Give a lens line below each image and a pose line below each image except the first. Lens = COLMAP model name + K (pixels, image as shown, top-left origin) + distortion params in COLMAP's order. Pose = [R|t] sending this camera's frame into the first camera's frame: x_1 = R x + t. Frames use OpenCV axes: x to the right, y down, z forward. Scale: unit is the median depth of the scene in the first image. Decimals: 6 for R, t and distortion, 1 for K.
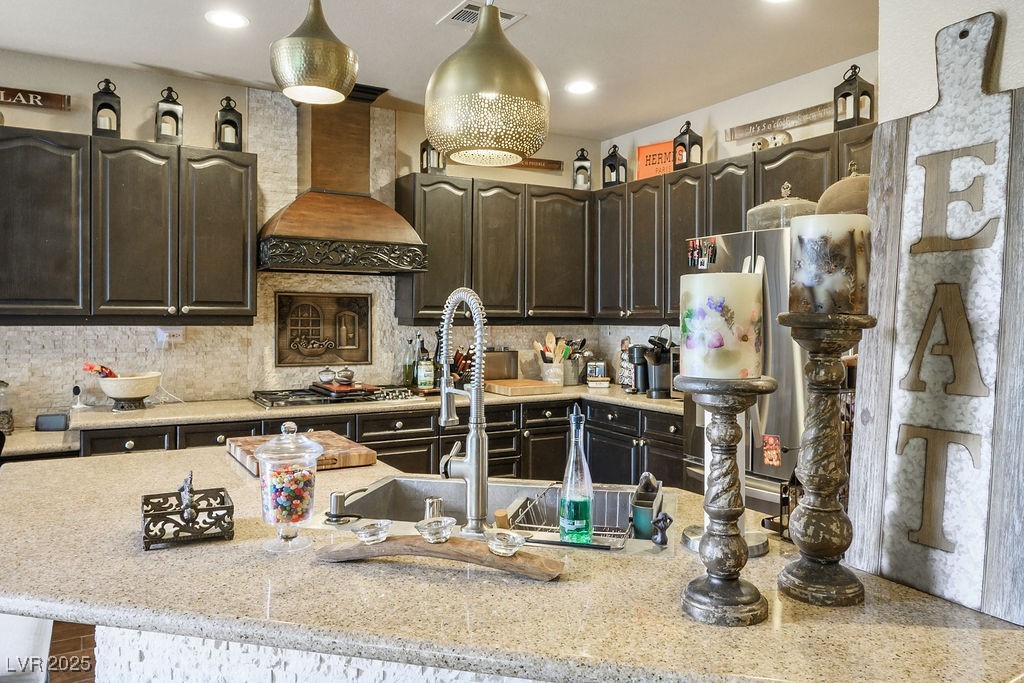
lens RADIAL K [[724.7, 0, 506.7], [0, 724.7, 332.6], [0, 0, 1]] dist [0.002971, -0.003360]
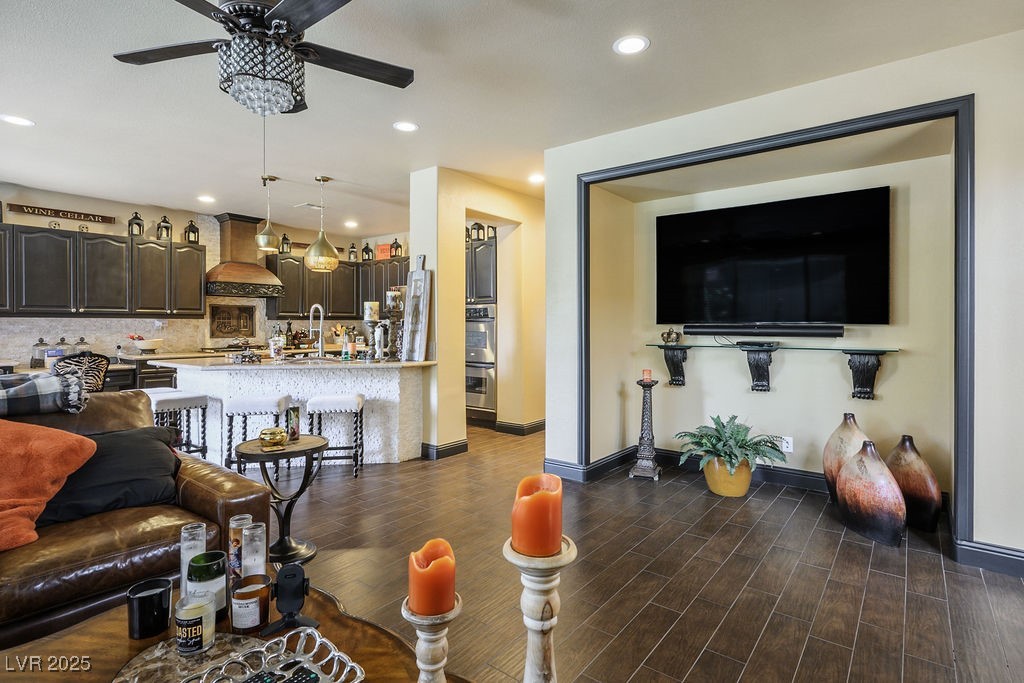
lens RADIAL K [[514.4, 0, 515.7], [0, 514.4, 325.0], [0, 0, 1]] dist [-0.002395, 0.000367]
pose [[0.923712, -0.005240, 0.383053, -0.054444], [0.013687, 0.999719, -0.019330, 0.051839], [-0.382844, 0.023098, 0.923524, -0.850837]]
